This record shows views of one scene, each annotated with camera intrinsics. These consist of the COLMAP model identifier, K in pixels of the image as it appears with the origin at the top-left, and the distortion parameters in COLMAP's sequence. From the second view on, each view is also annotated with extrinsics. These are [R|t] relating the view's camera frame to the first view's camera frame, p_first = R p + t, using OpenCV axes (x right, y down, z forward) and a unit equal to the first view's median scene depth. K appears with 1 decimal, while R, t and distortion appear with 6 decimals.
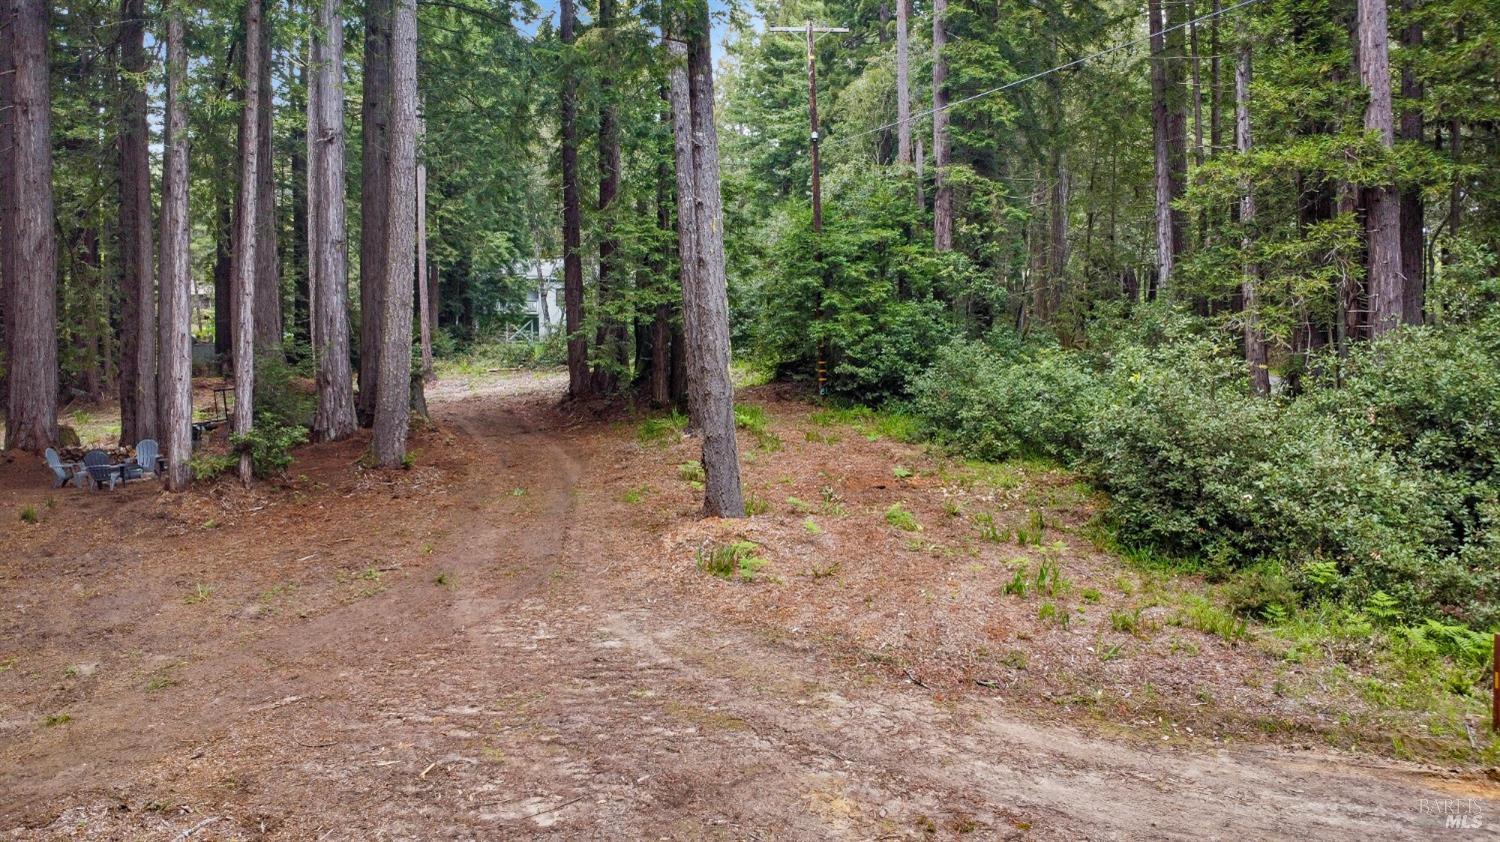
lens RADIAL K [[1087.3, 0, 752.1], [0, 1087.3, 419.0], [0, 0, 1]] dist [-0.032304, -0.006393]
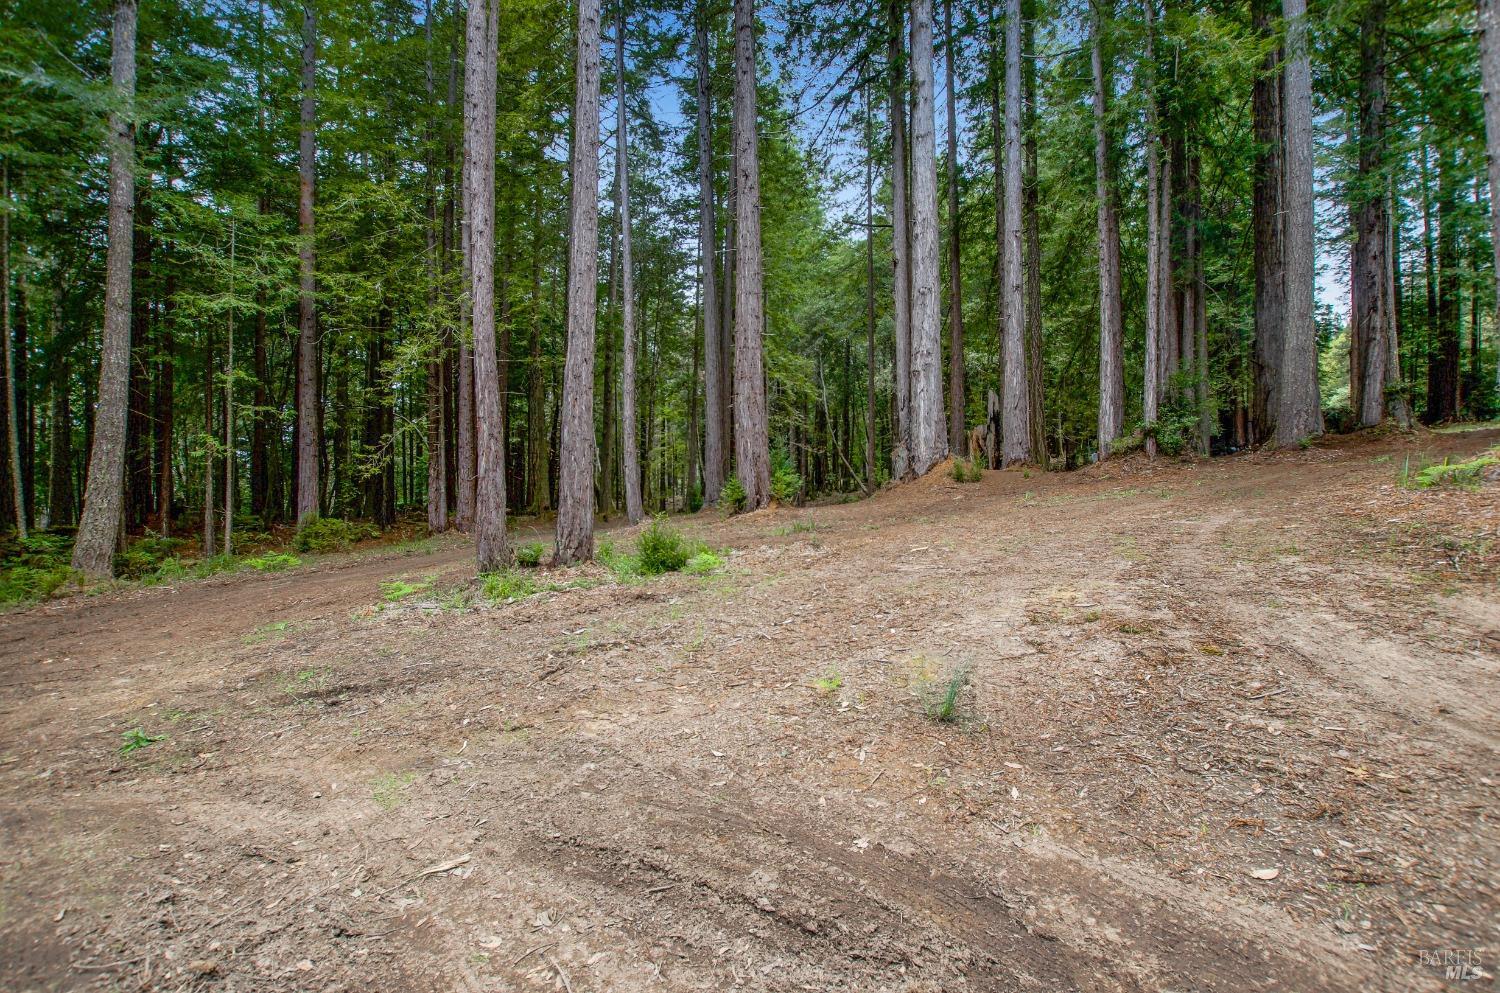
lens RADIAL K [[660.4, 0, 745.3], [0, 660.4, 497.8], [0, 0, 1]] dist [-0.038585, 0.007208]
pose [[0.253506, 0.011572, -0.967264, 0.224913], [-0.007605, 0.999921, 0.009969, 0.098274], [0.967304, 0.004829, 0.253574, 0.205911]]
